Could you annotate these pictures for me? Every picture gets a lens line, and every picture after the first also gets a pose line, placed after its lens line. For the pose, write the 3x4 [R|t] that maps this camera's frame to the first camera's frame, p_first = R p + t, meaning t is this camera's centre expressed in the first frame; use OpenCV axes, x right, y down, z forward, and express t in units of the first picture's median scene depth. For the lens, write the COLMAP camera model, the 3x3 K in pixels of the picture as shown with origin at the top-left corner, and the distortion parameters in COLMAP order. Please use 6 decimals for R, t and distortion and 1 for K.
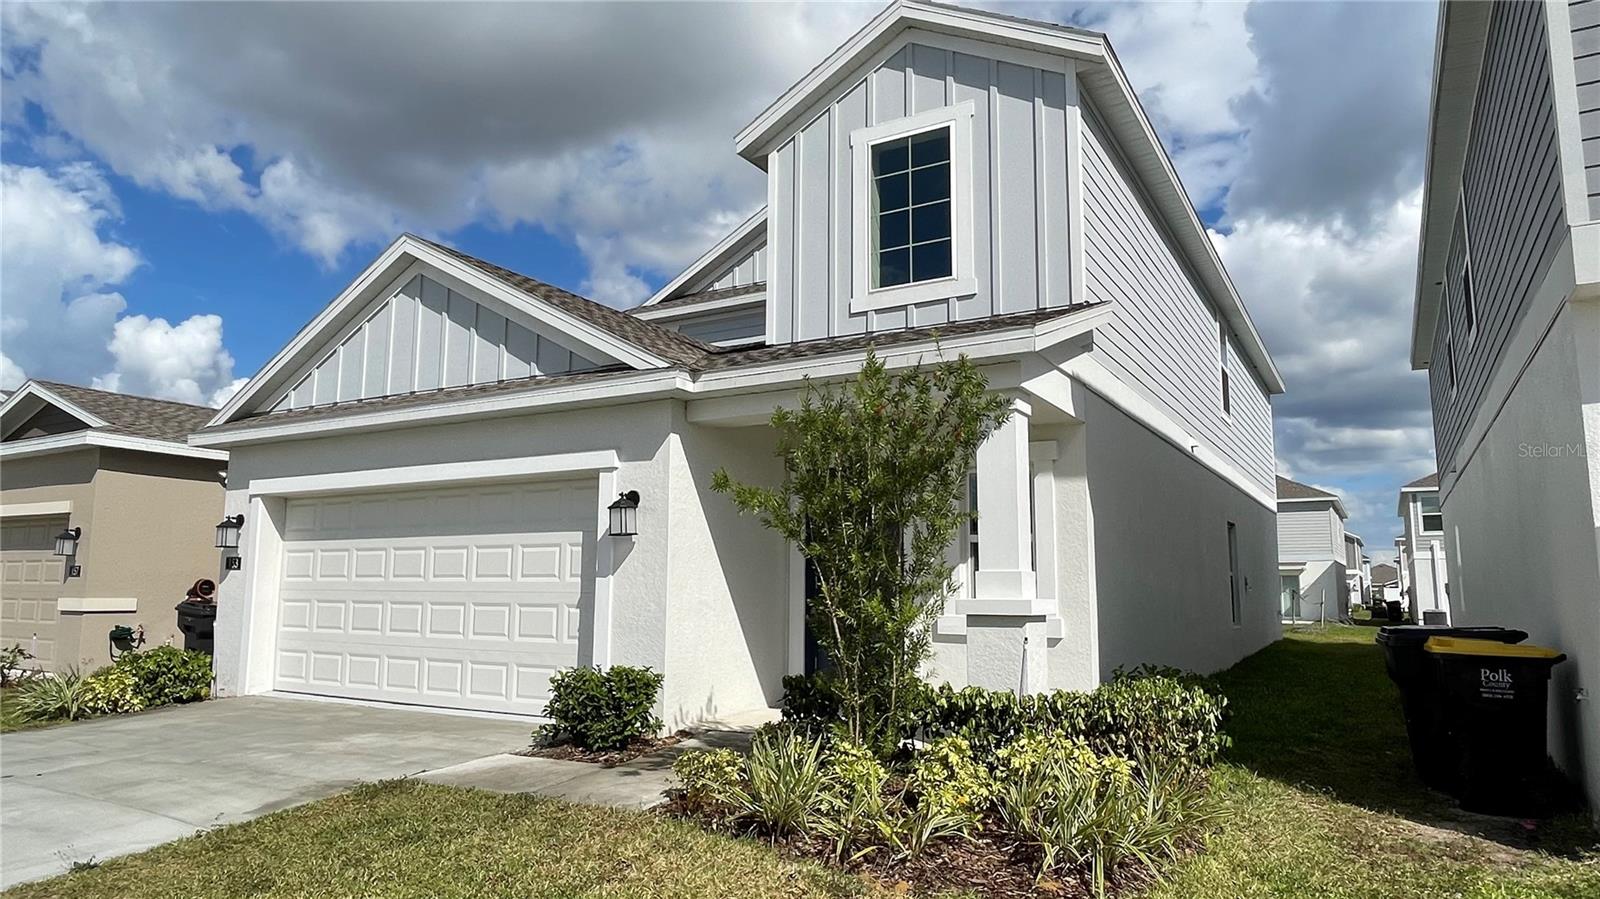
lens RADIAL K [[957.5, 0, 799.3], [0, 957.5, 441.7], [0, 0, 1]] dist [0.019004, -0.002352]
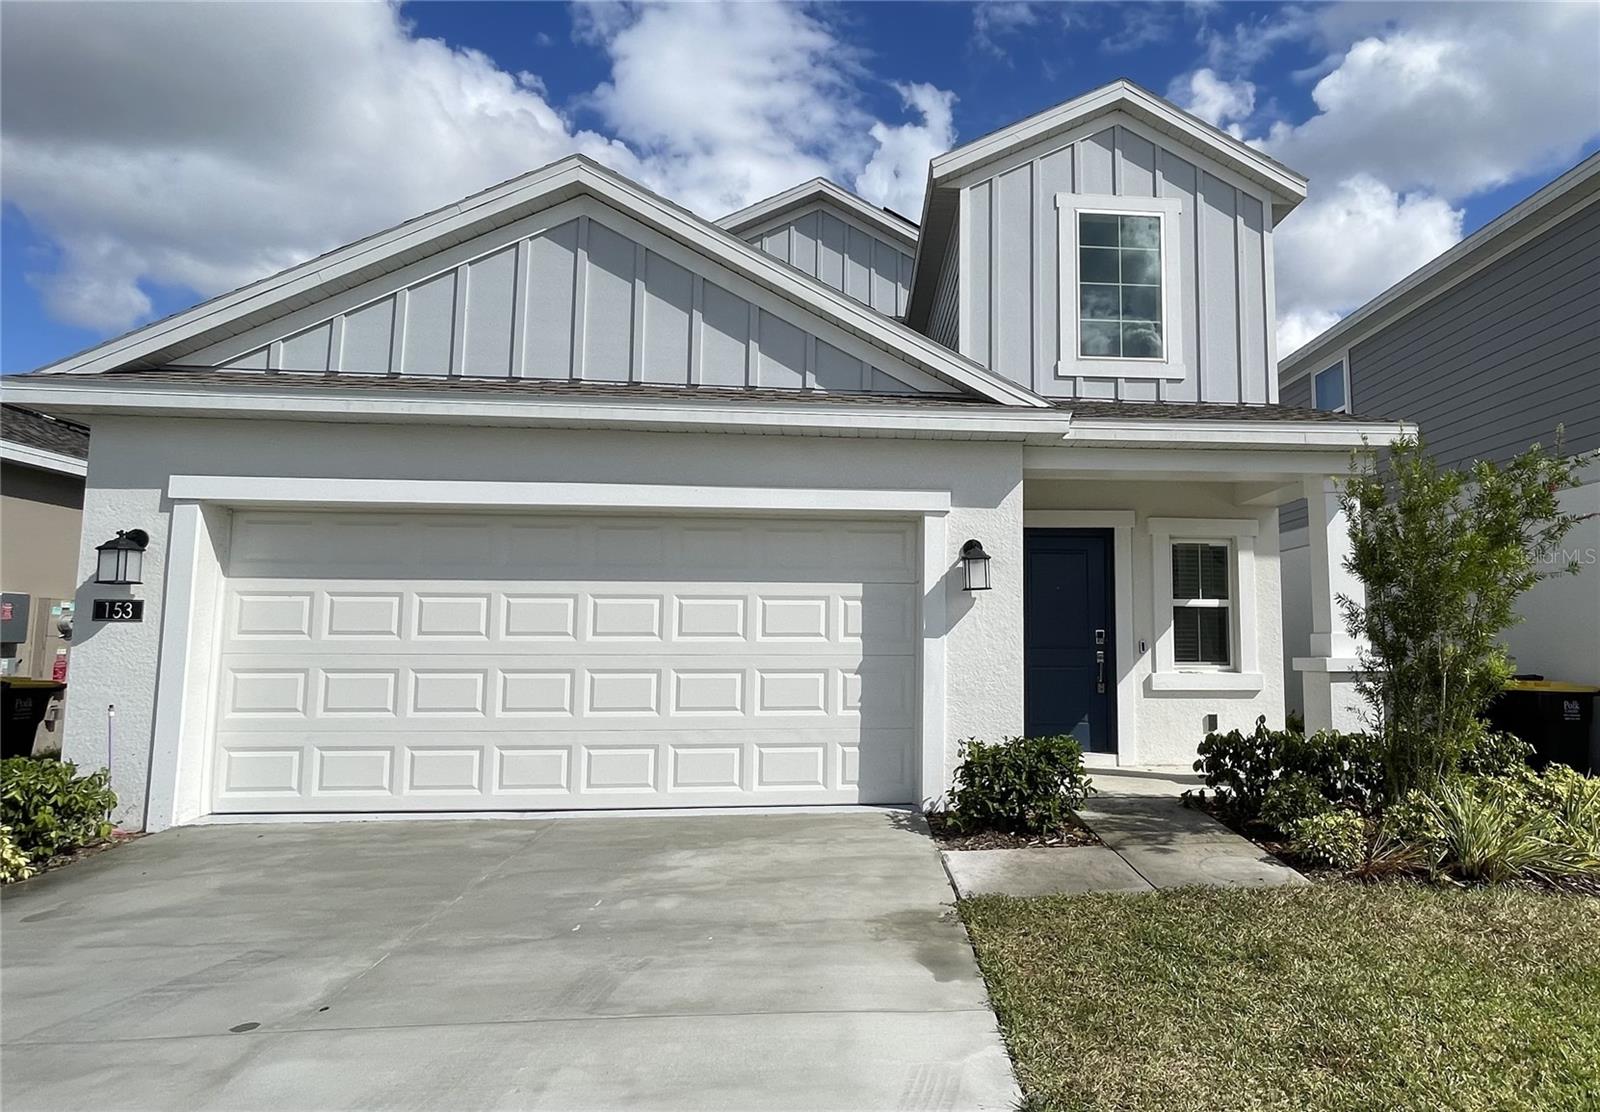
lens RADIAL K [[892.3, 0, 899.5], [0, 892.3, 546.5], [0, 0, 1]] dist [0.008350, 0.002758]
pose [[0.814732, 0.061762, 0.576539, -0.615350], [-0.084098, 0.996384, 0.012104, 0.047068], [-0.573706, -0.058347, 0.816980, 0.324943]]
